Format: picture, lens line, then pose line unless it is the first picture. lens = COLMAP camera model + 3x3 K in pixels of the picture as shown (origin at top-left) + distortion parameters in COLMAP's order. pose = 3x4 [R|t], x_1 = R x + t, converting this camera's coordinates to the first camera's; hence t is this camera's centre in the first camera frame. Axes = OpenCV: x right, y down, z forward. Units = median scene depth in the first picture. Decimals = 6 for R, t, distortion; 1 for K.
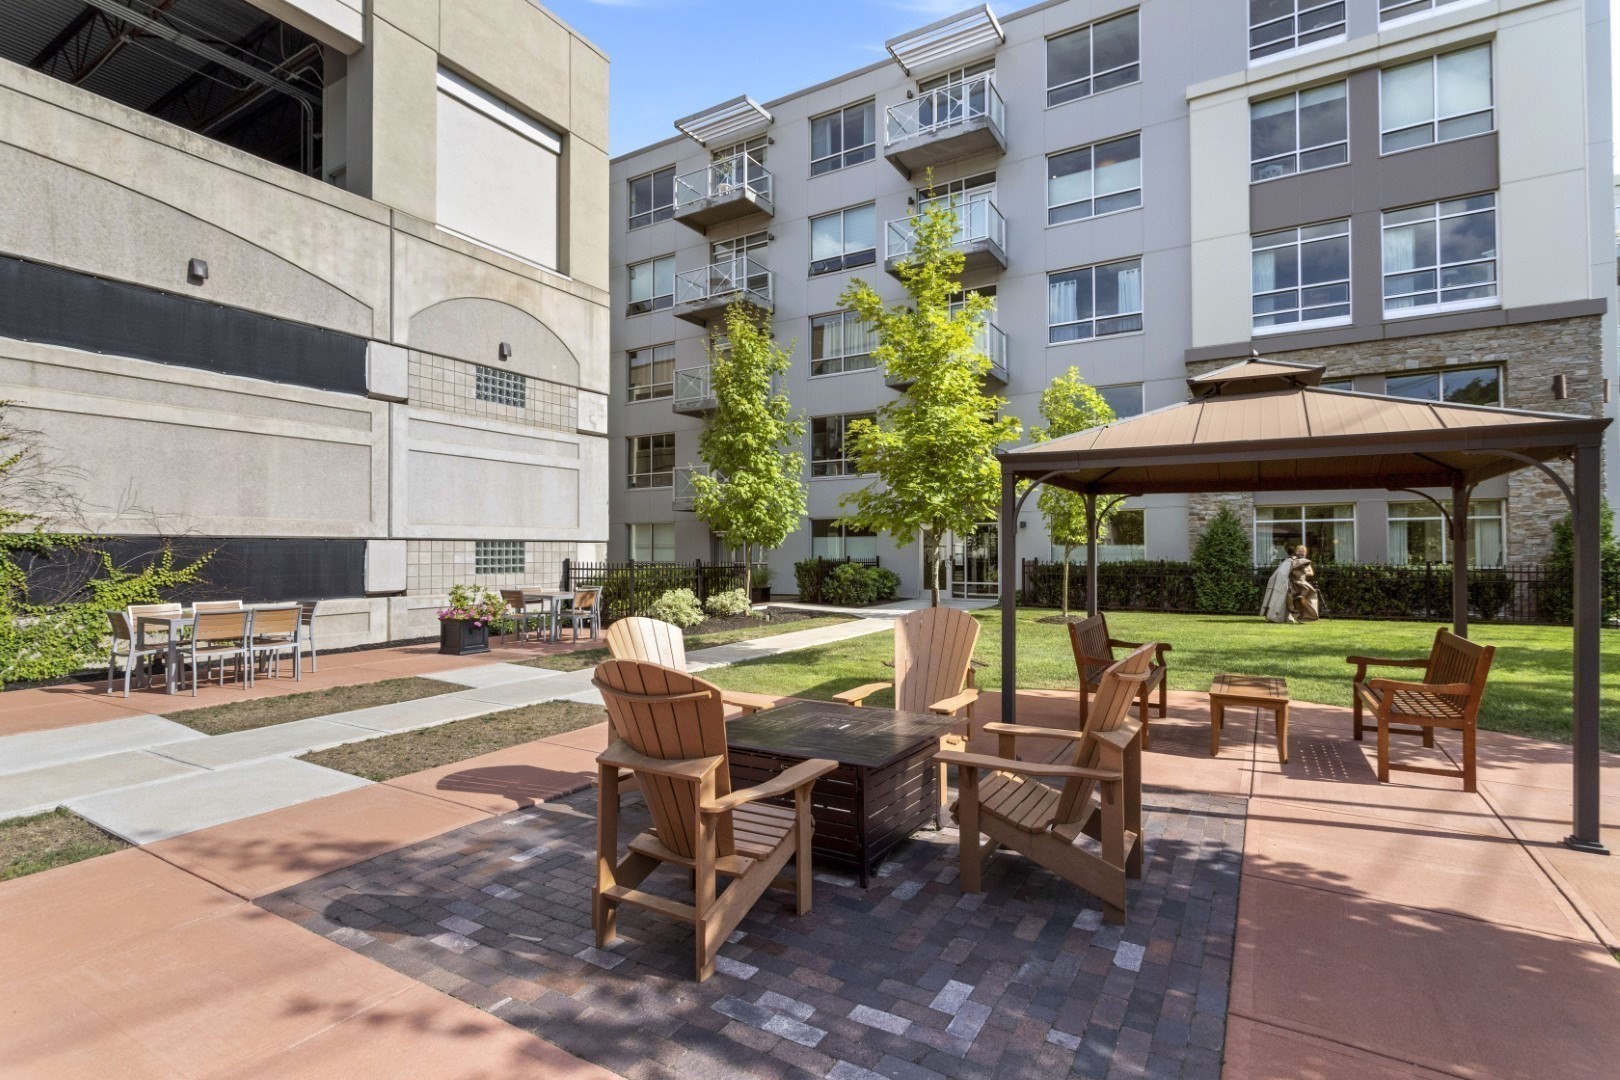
lens RADIAL K [[771.5, 0, 810.4], [0, 771.5, 541.9], [0, 0, 1]] dist [0.000473, -0.000028]
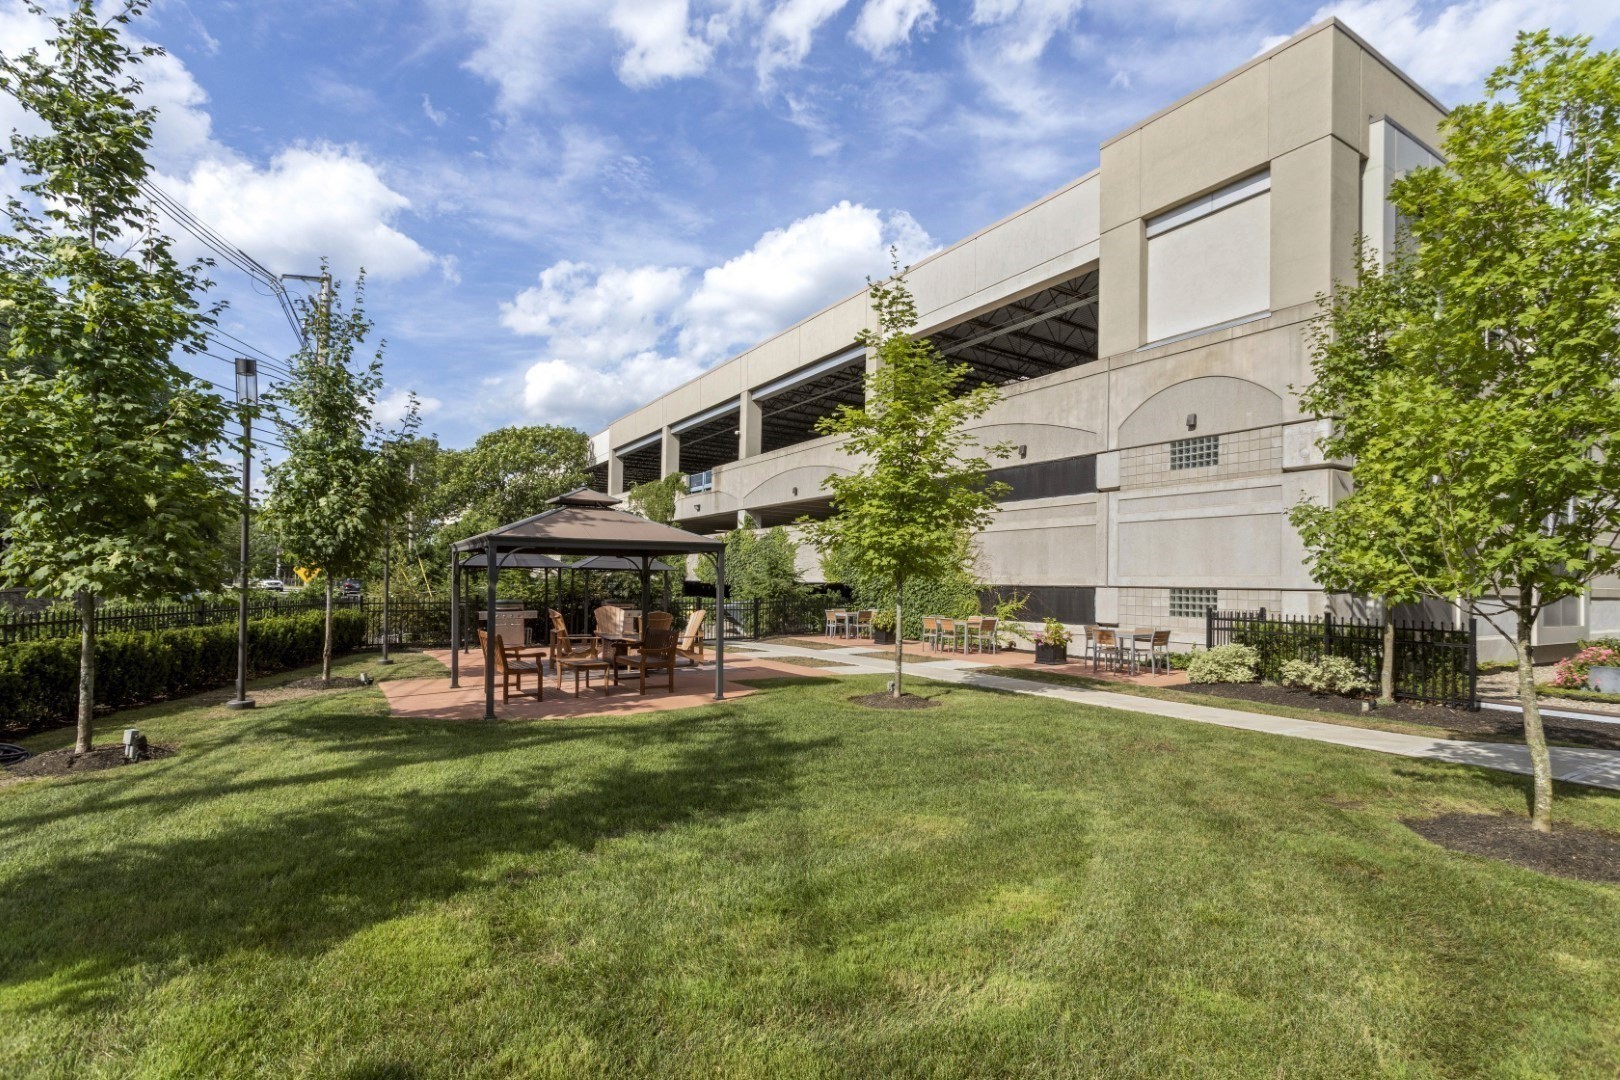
lens RADIAL K [[771.5, 0, 810.9], [0, 771.5, 551.2], [0, 0, 1]] dist [0.000473, -0.000028]
pose [[-0.454457, -0.035797, -0.890049, 0.894215], [-0.000144, 0.999195, -0.040113, -0.011134], [0.890769, -0.018101, -0.454096, 1.046867]]
